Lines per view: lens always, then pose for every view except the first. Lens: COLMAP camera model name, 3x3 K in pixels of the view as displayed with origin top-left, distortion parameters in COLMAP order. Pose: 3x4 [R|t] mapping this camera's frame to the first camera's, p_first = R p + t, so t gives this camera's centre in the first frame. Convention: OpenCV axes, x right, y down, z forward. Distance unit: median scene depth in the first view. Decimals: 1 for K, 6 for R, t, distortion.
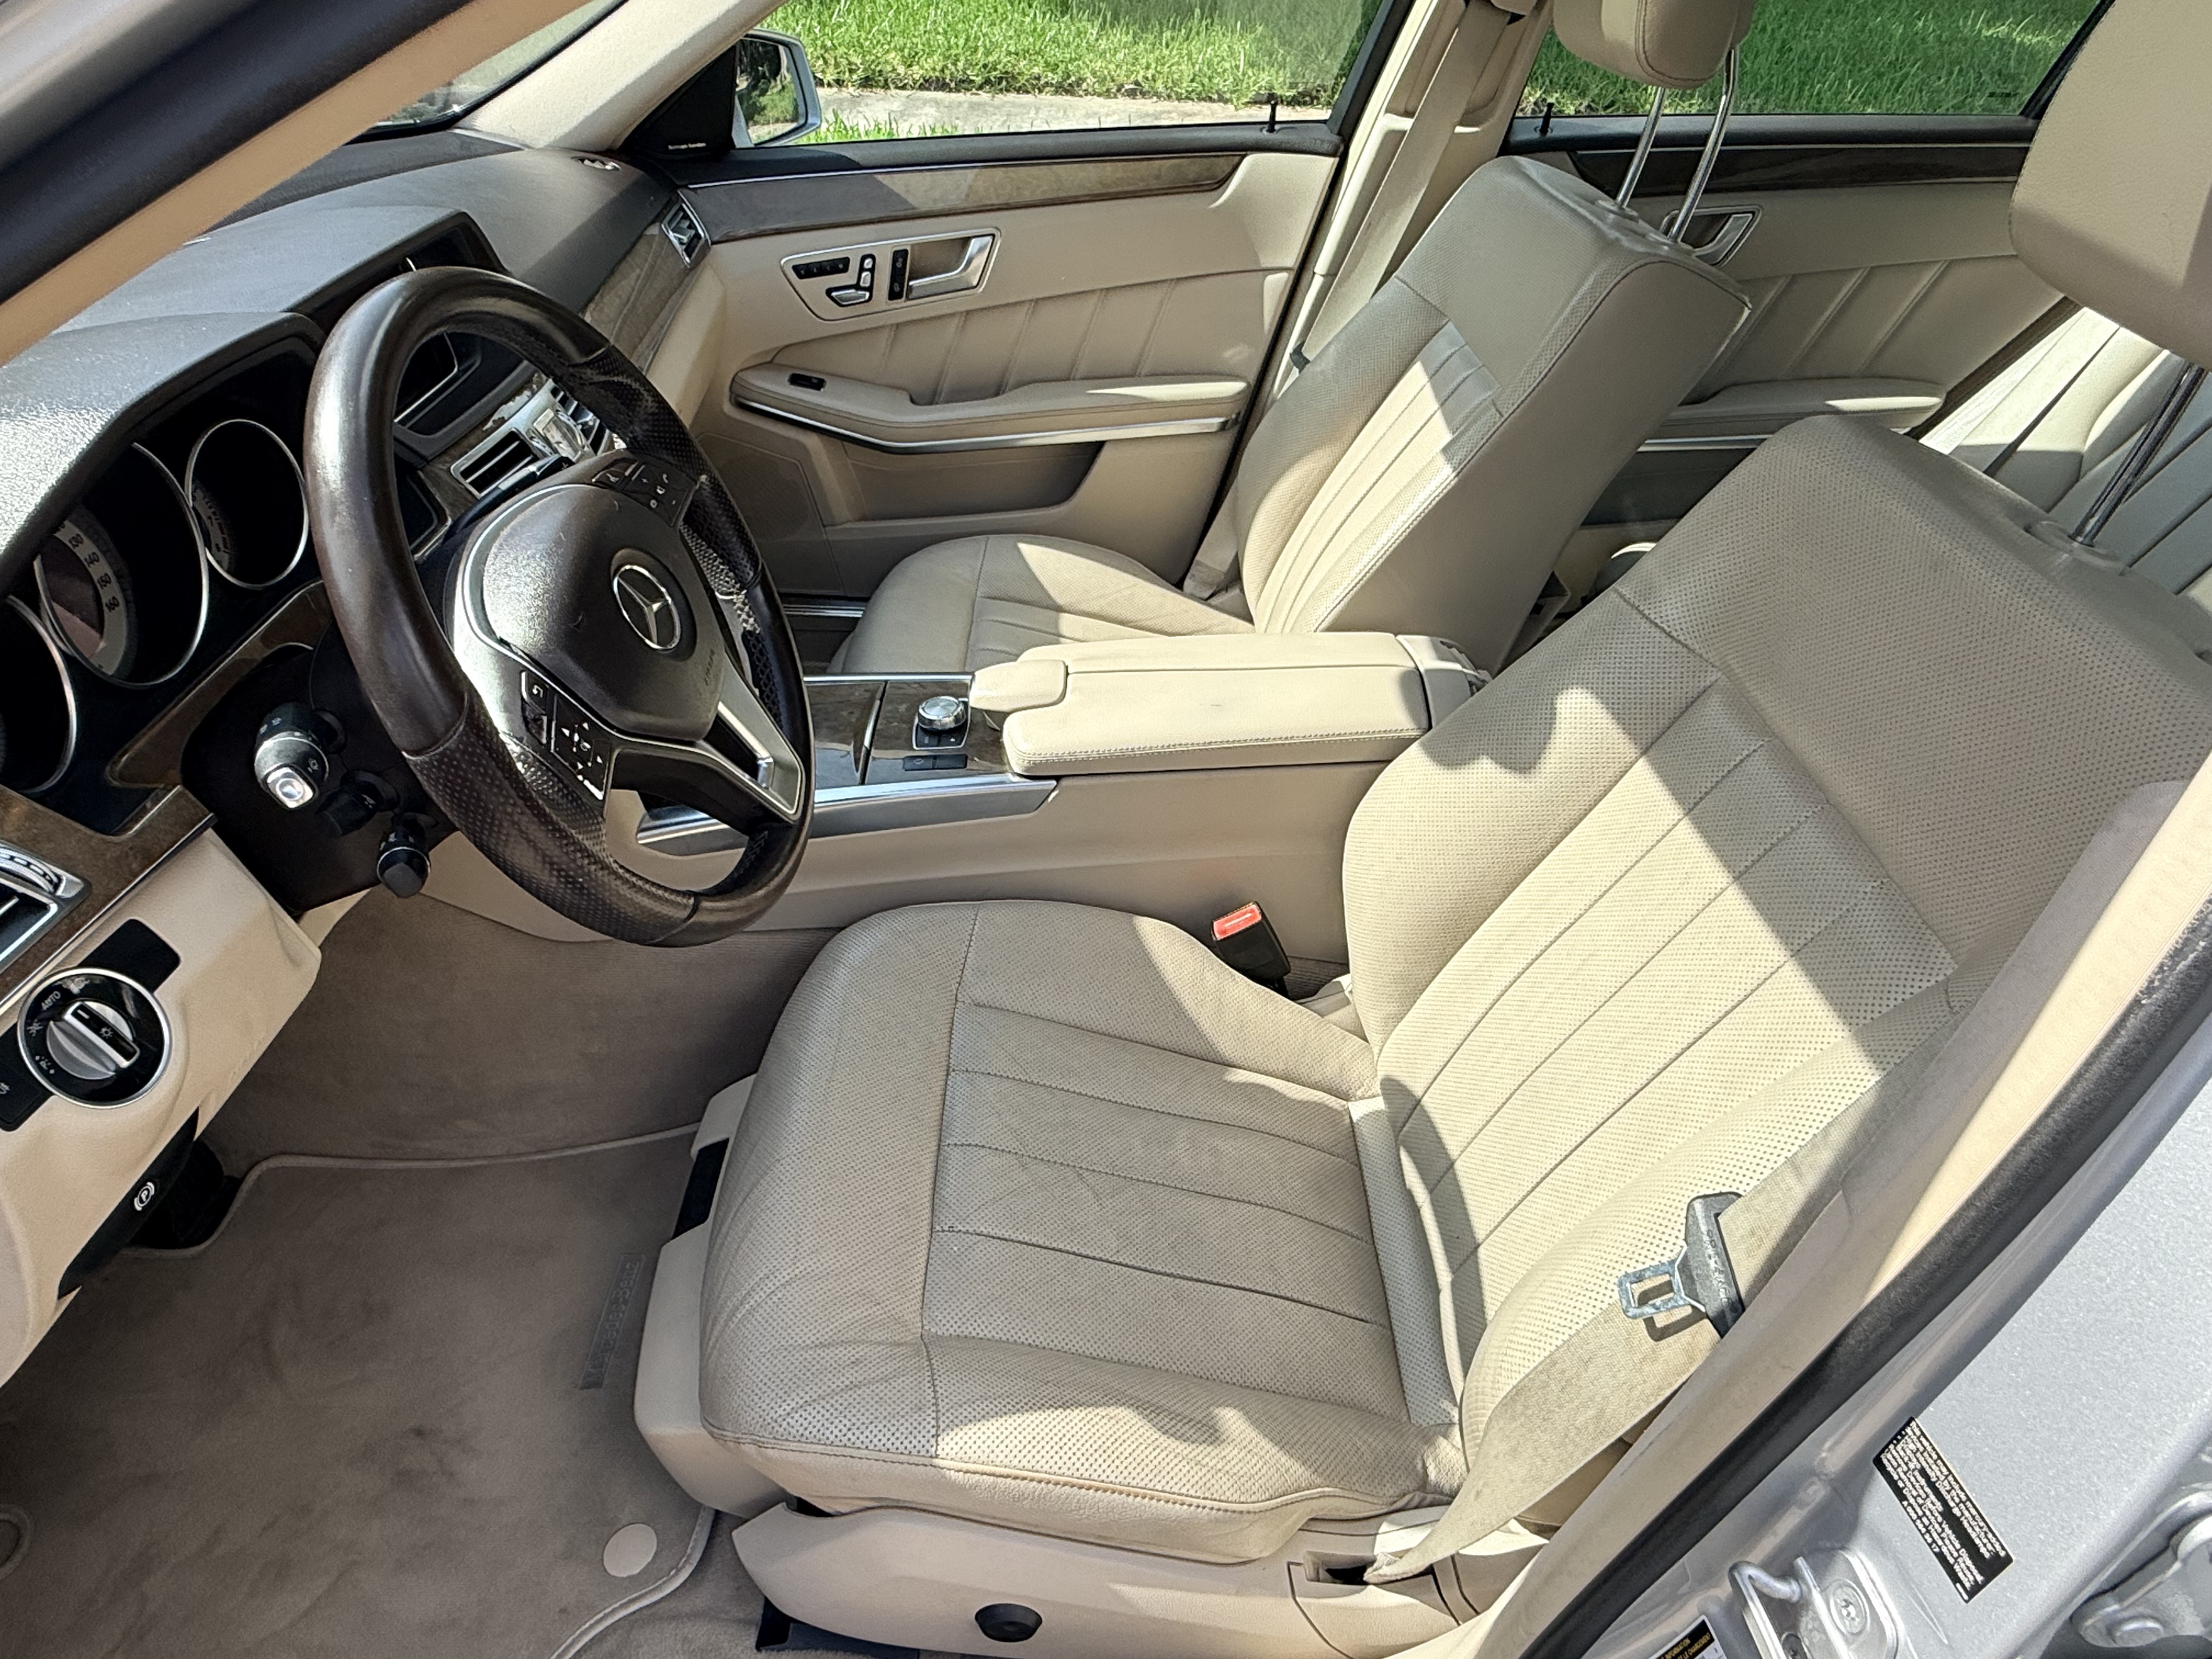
lens RADIAL K [[1343.4, 0, 1108.5], [0, 1343.4, 833.0], [0, 0, 1]] dist [0.002544, 0.000191]
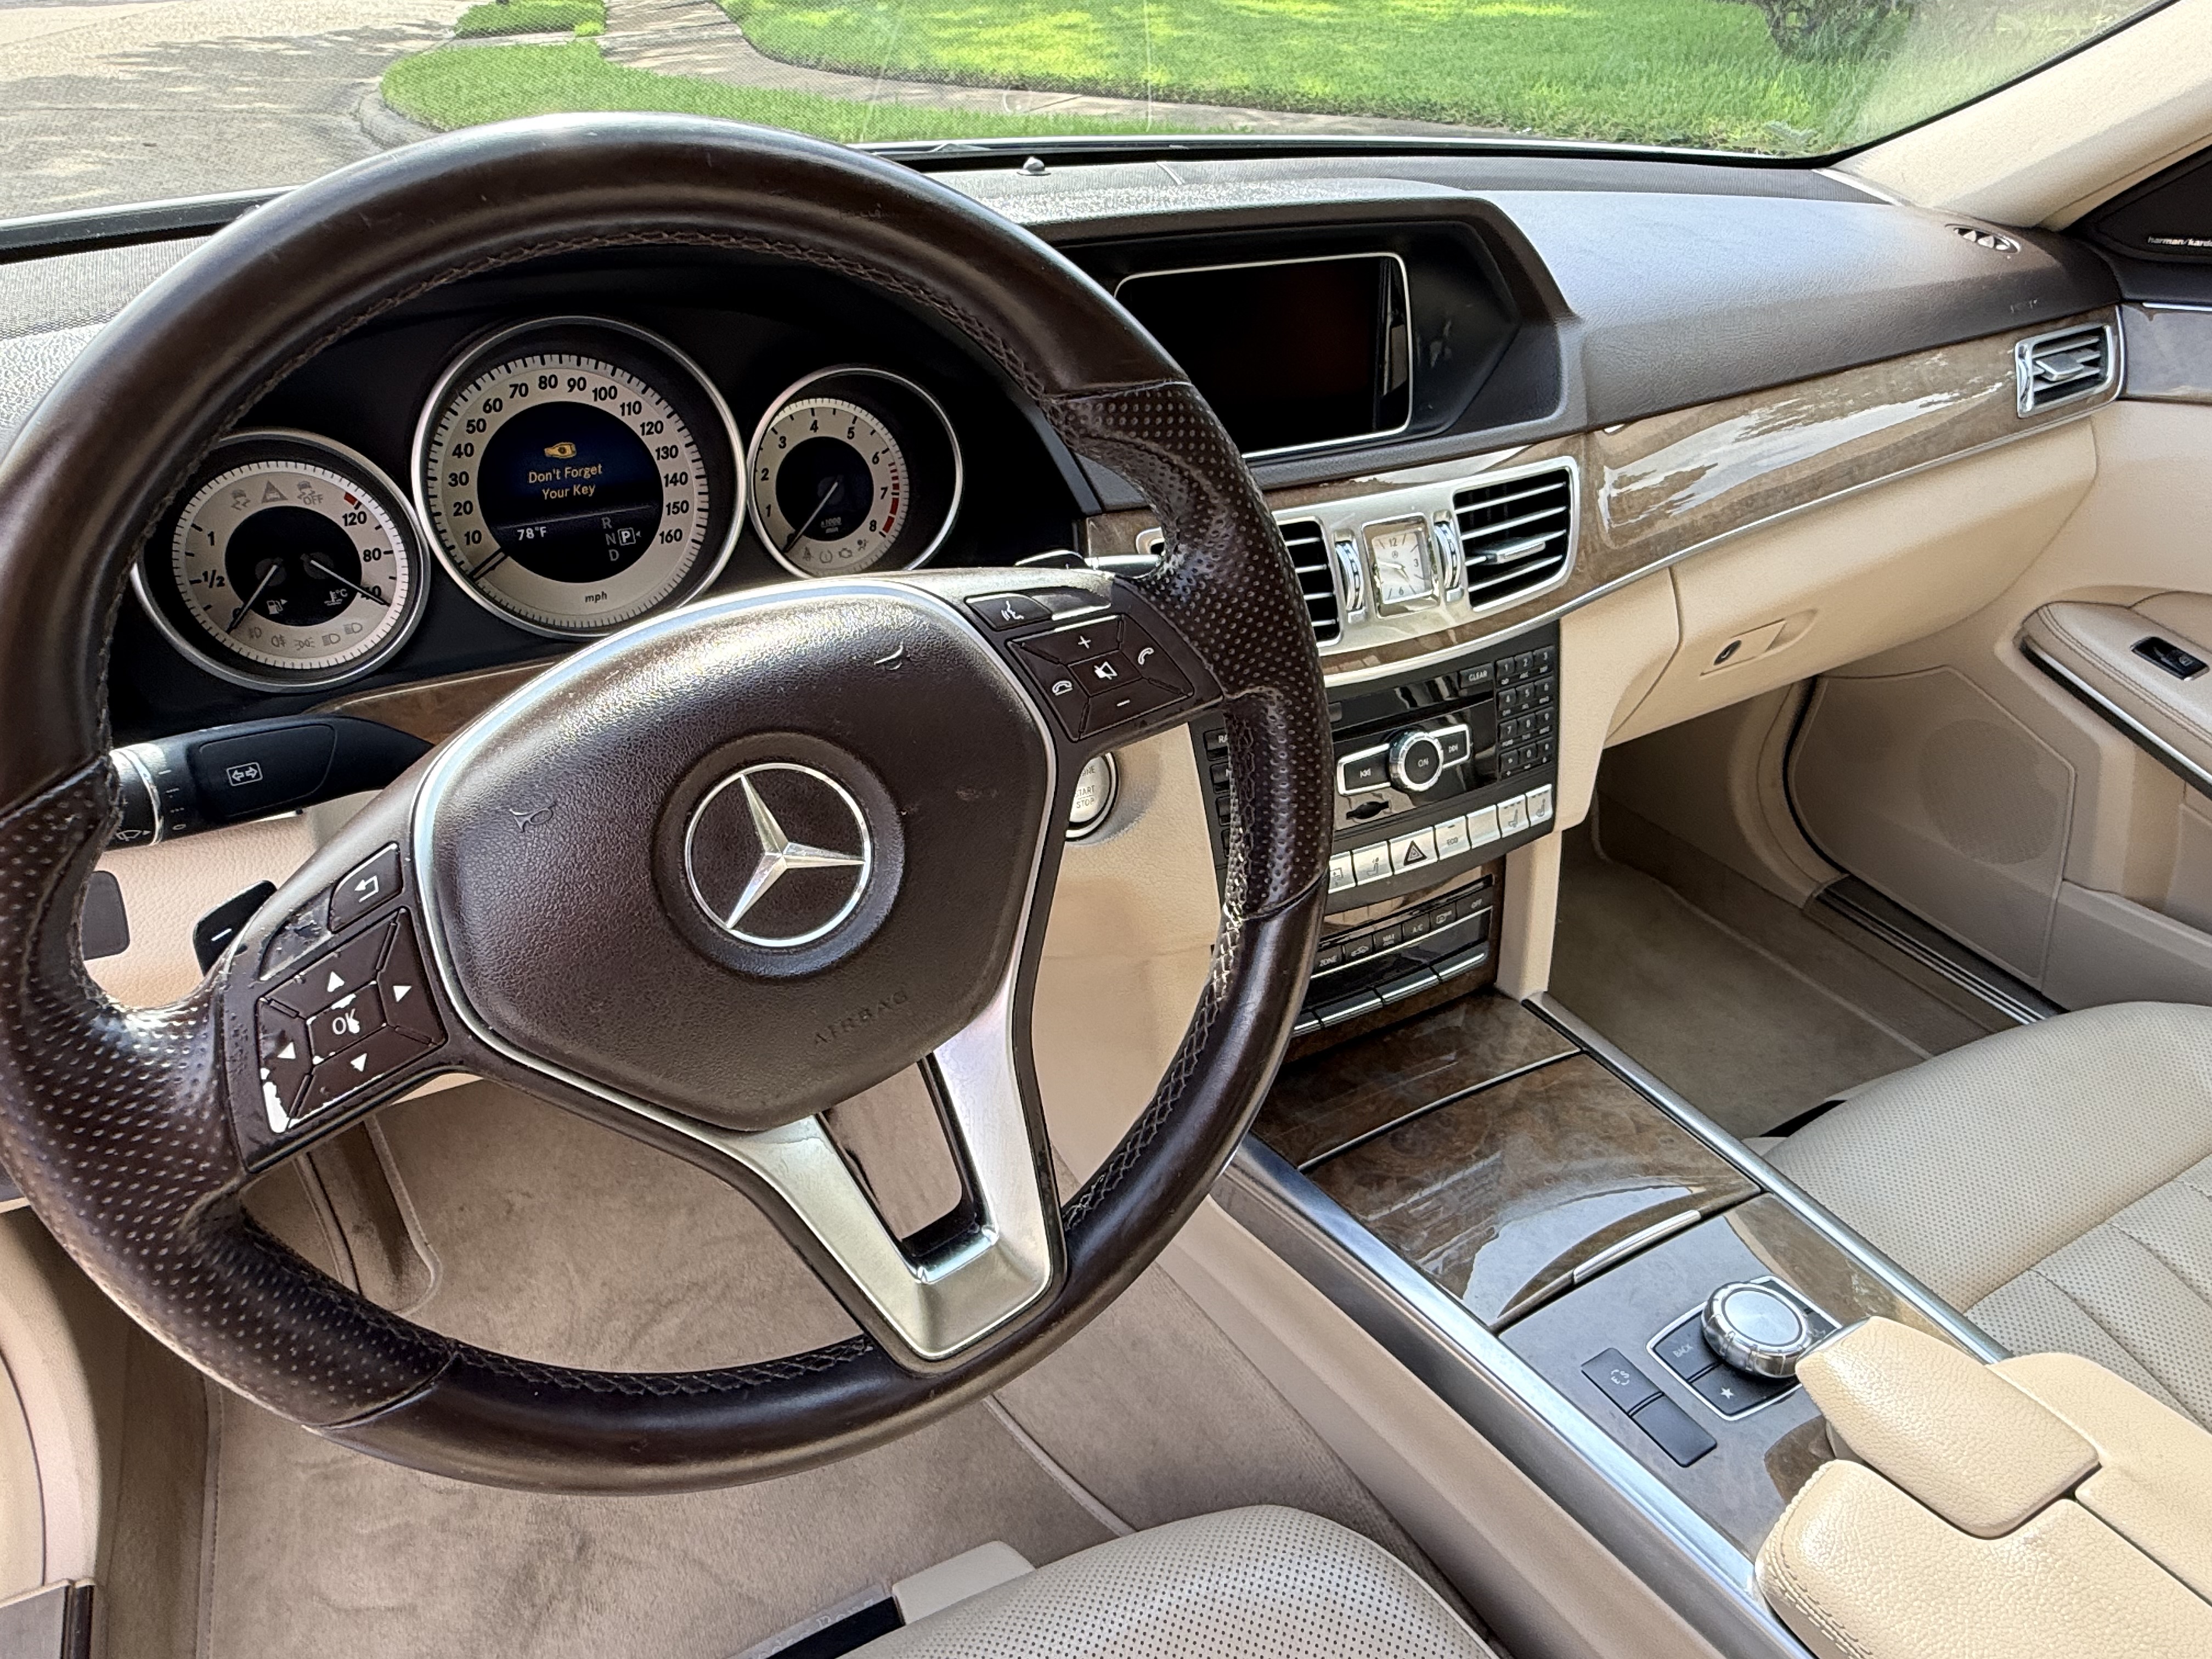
lens RADIAL K [[1343.4, 0, 1104.9], [0, 1343.4, 821.5], [0, 0, 1]] dist [0.002544, 0.000191]
pose [[0.462032, 0.457894, -0.759513, 0.042345], [-0.525371, 0.831277, 0.181562, -0.182665], [0.714502, 0.315139, 0.624640, 0.432454]]
